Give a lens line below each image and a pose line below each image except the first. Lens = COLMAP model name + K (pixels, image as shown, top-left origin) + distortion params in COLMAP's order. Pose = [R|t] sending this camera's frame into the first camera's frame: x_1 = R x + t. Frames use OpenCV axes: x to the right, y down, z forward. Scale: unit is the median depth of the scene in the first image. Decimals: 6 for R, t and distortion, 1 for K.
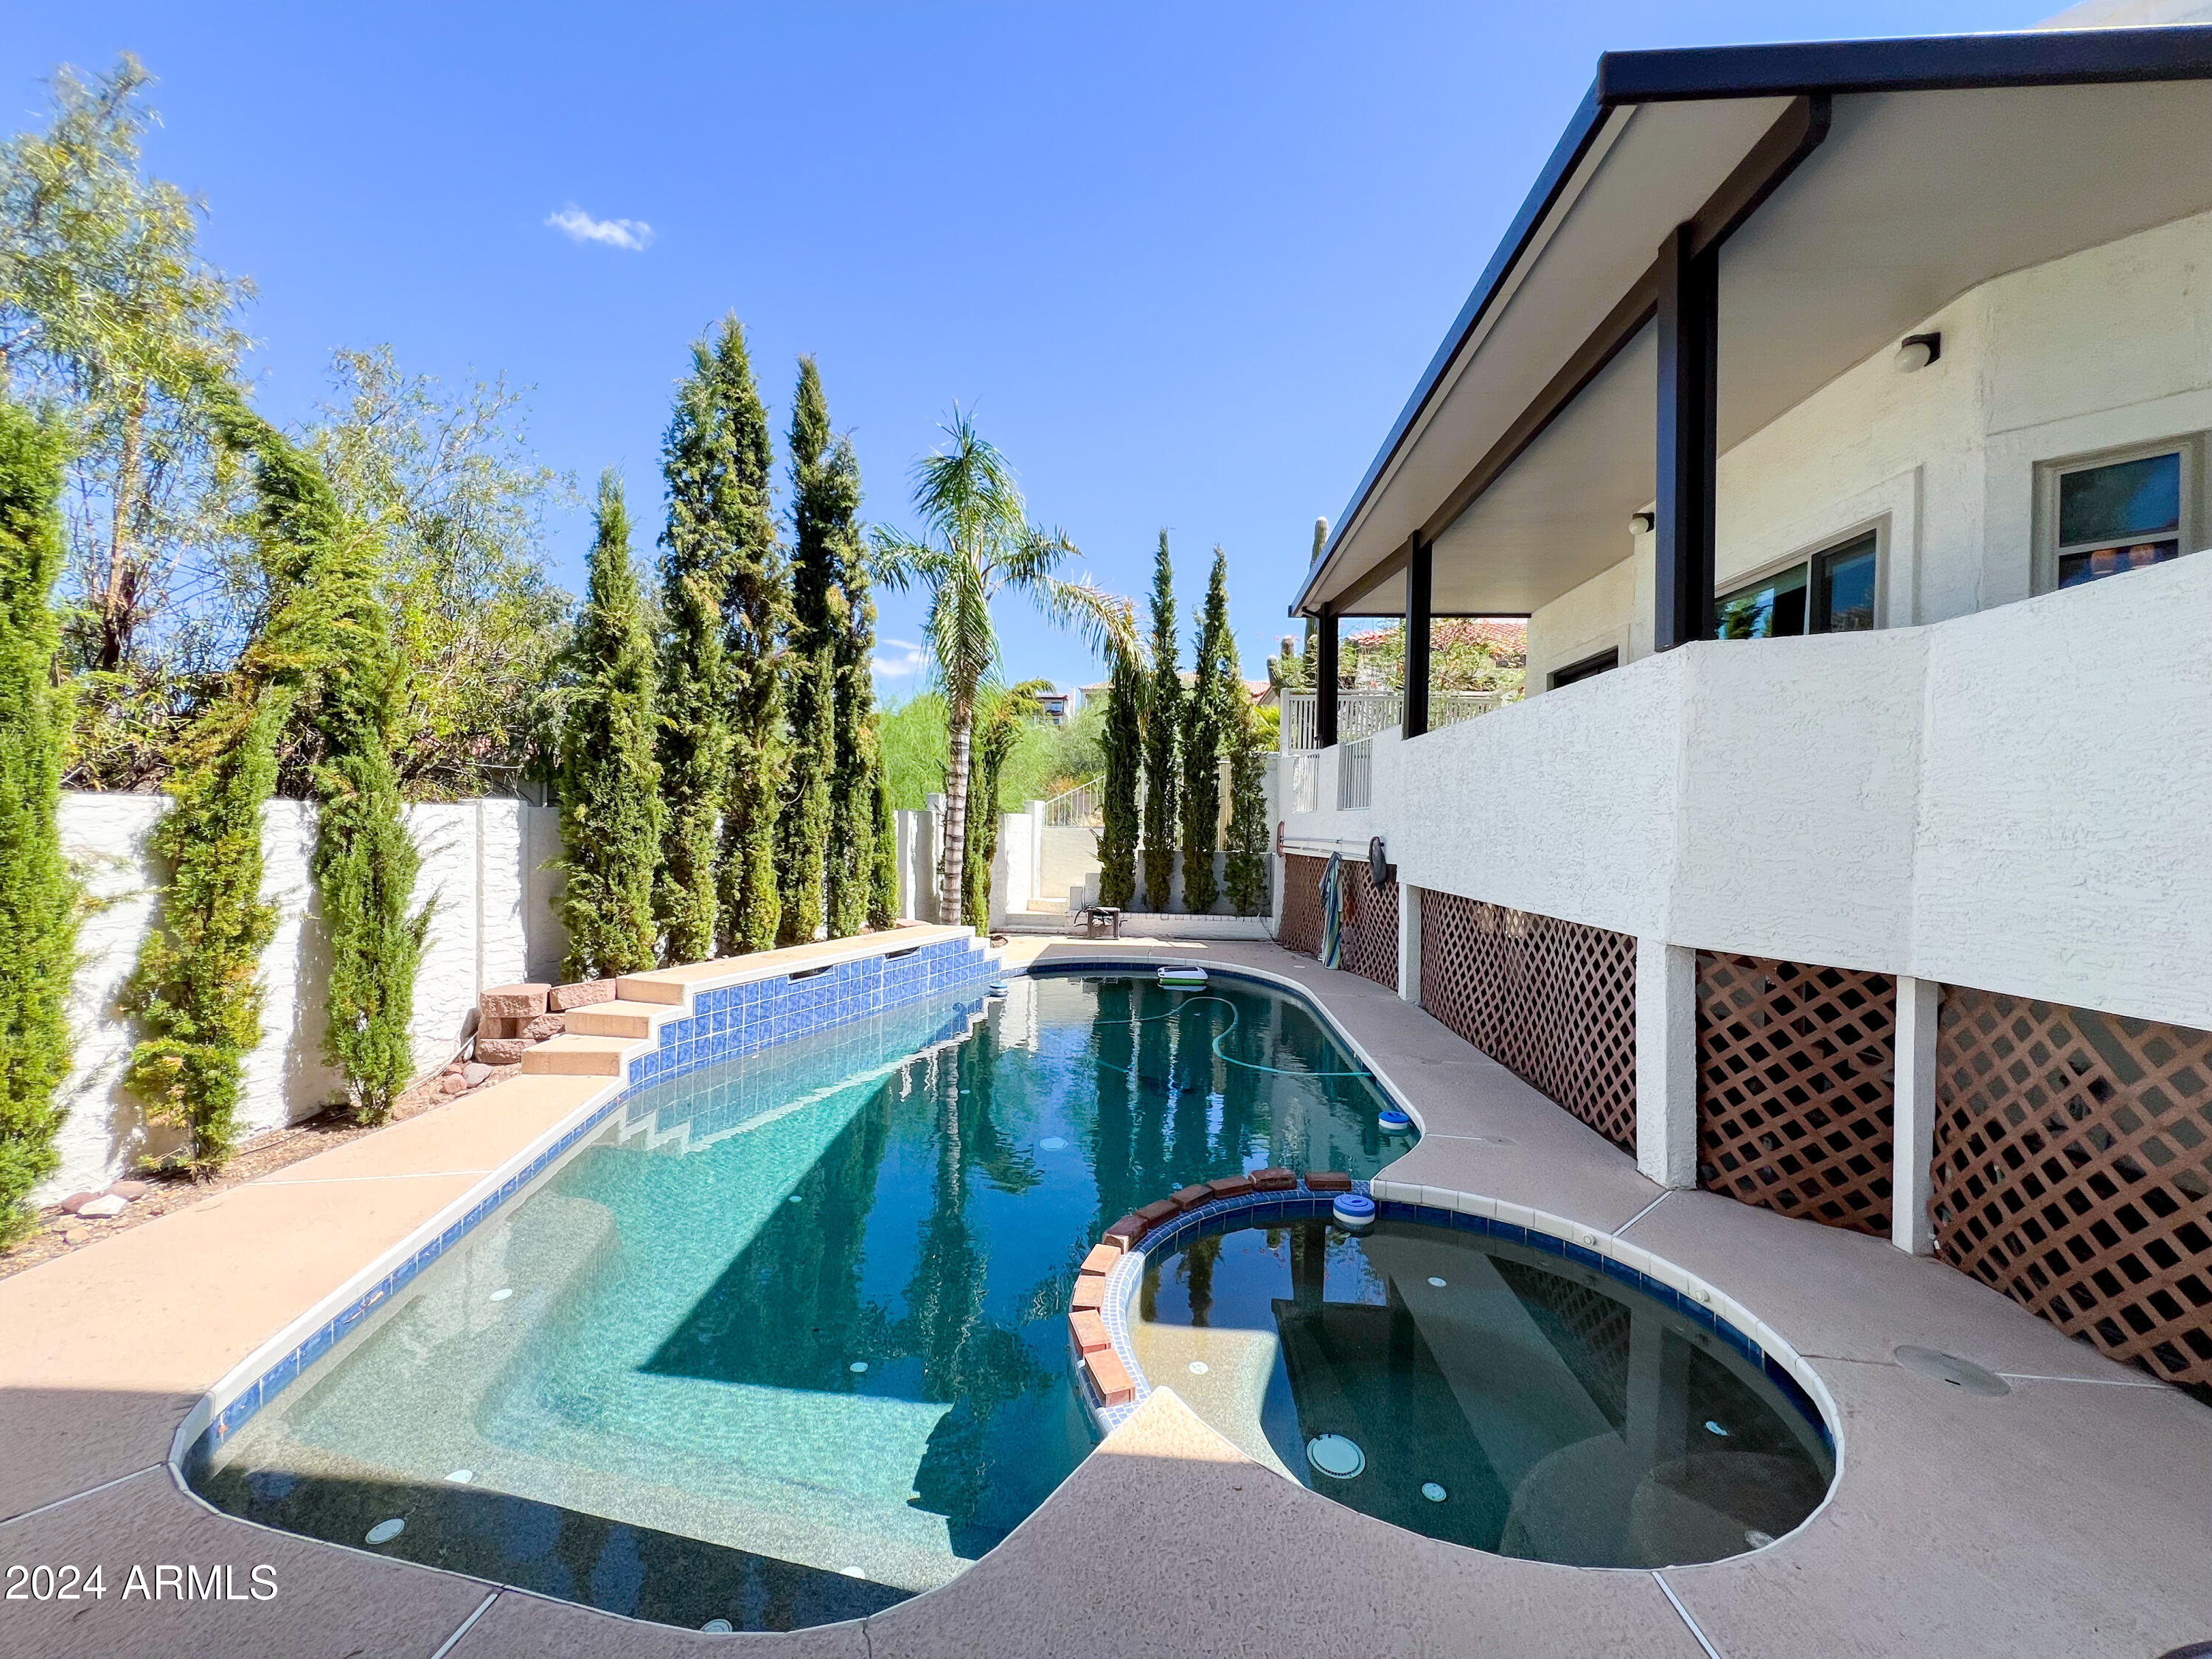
lens RADIAL K [[890.6, 0, 1117.6], [0, 890.6, 823.7], [0, 0, 1]] dist [-0.001399, 0.000457]
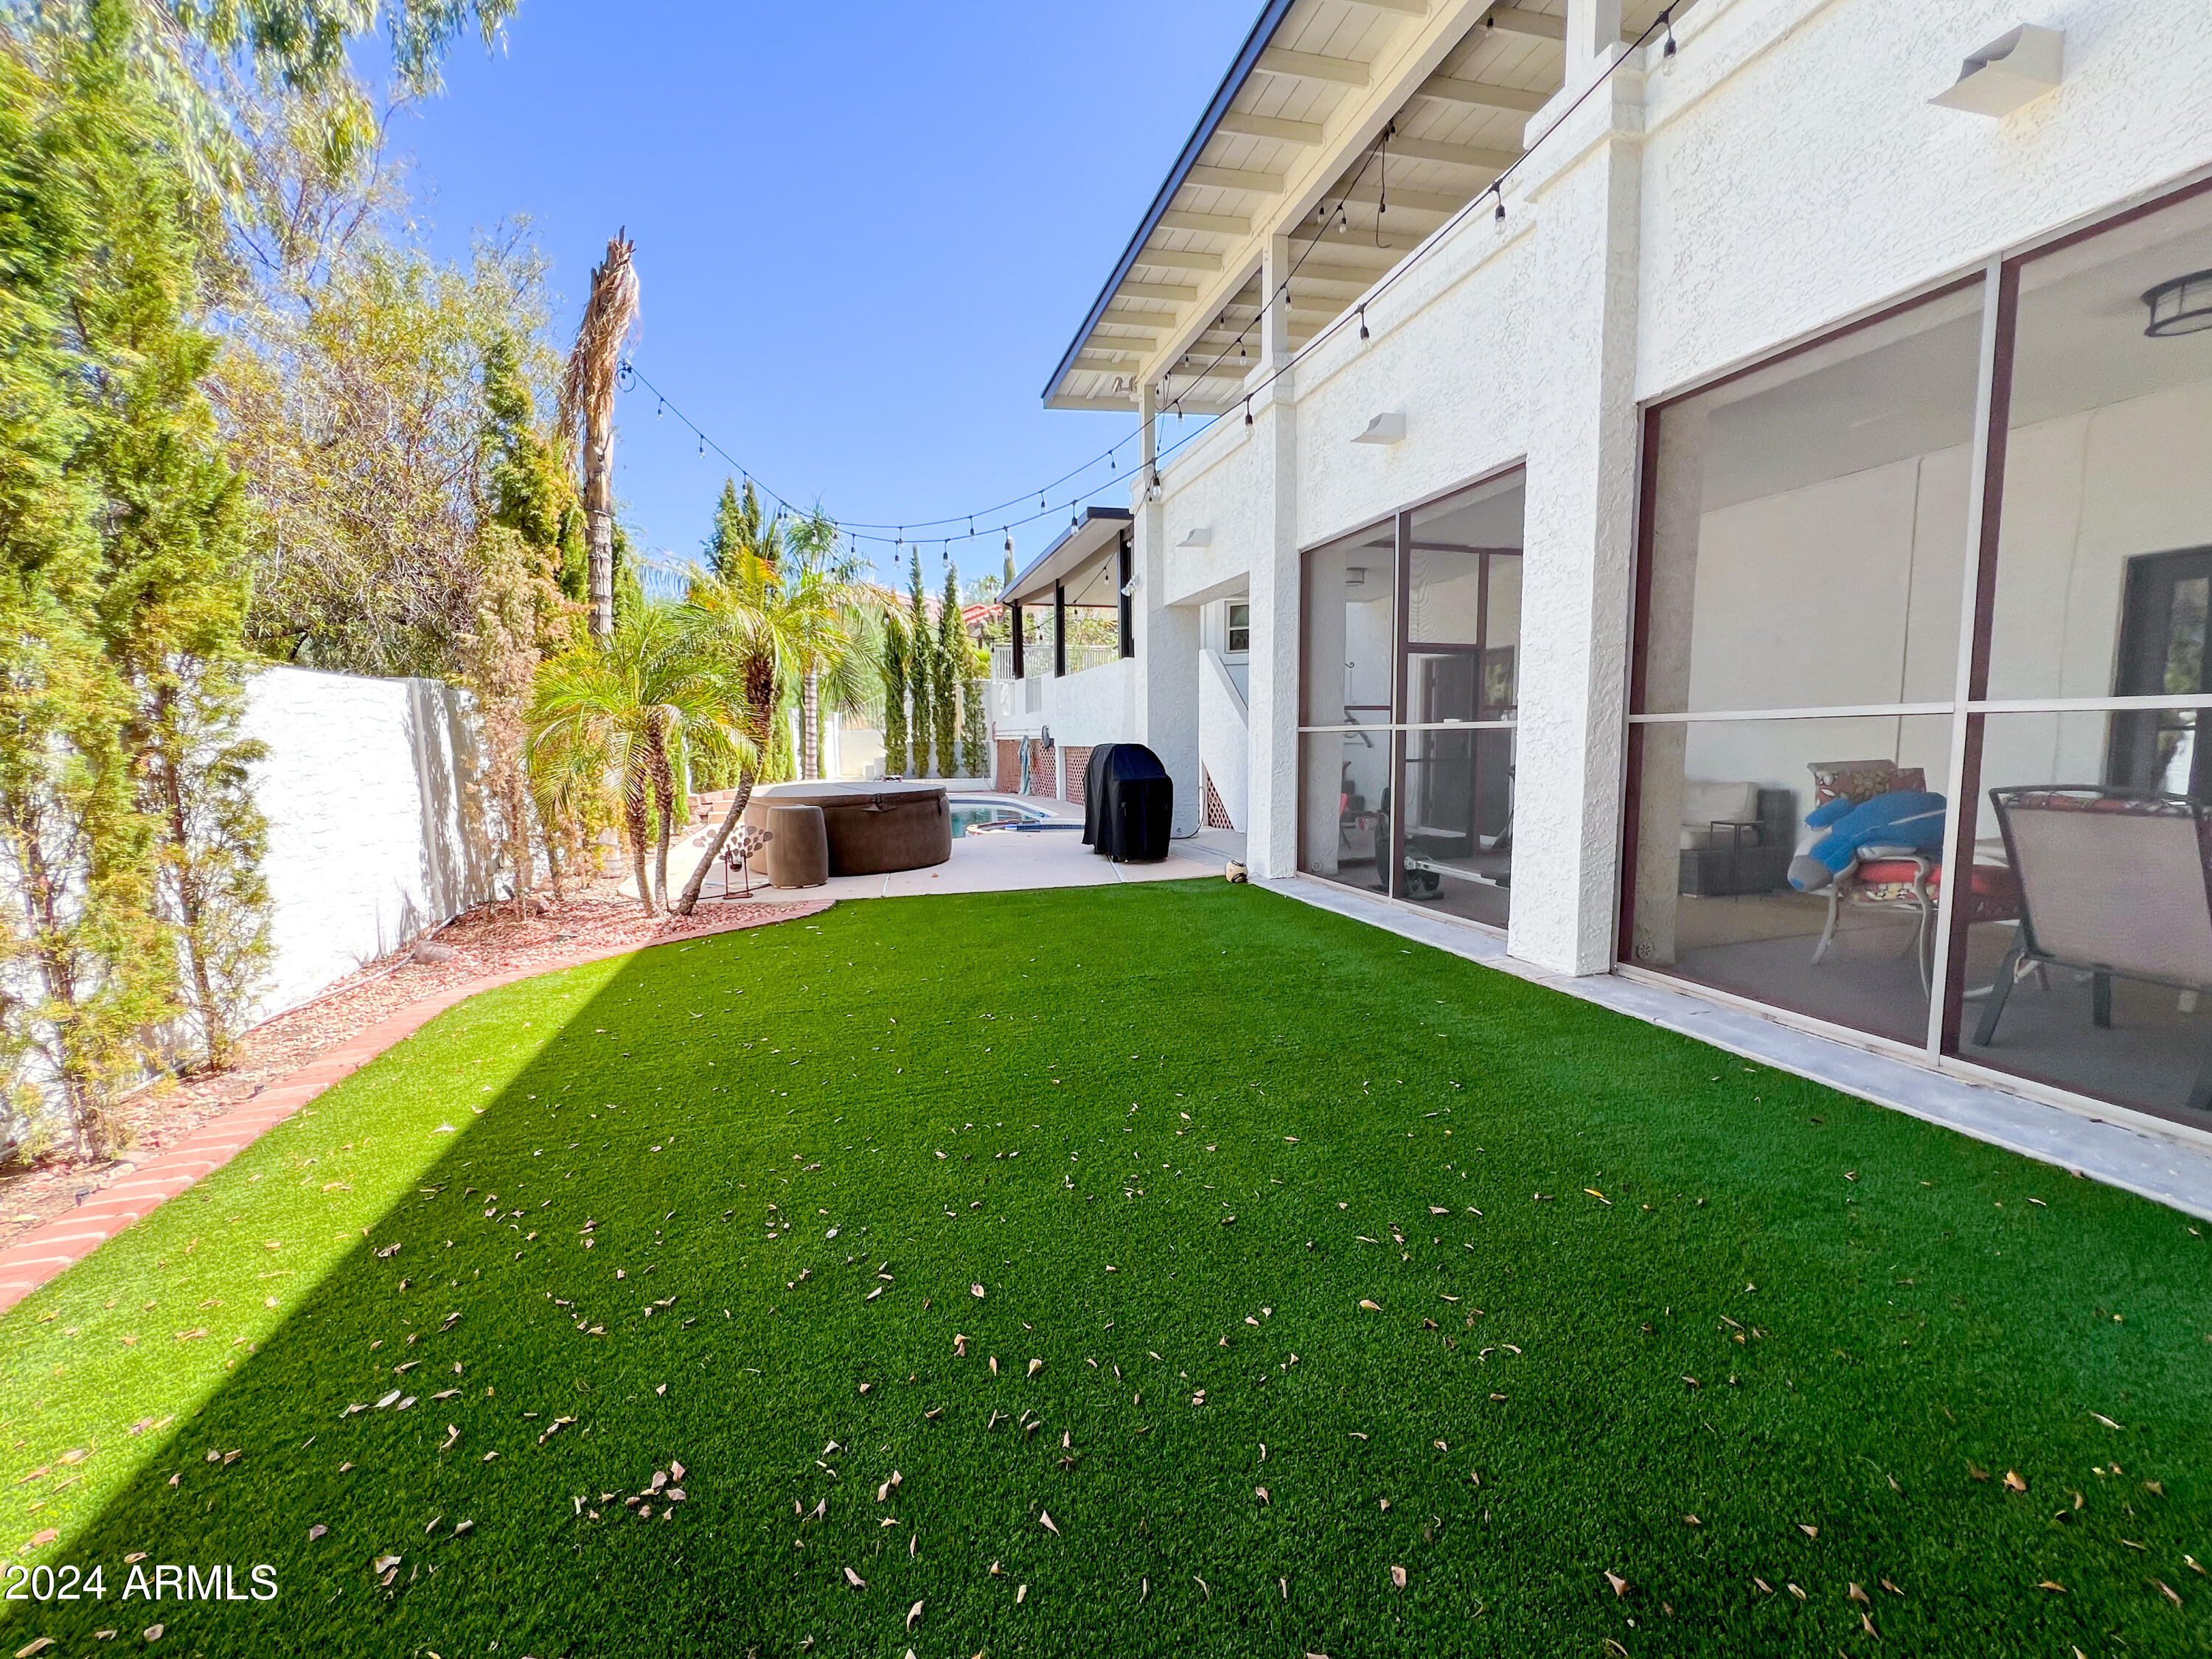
lens RADIAL K [[890.6, 0, 1117.6], [0, 890.6, 823.7], [0, 0, 1]] dist [-0.001399, 0.000457]
pose [[0.940789, -0.063168, 0.333057, -0.174331], [0.030113, 0.994174, 0.103495, 0.022736], [-0.337654, -0.087338, 0.937210, -0.700340]]
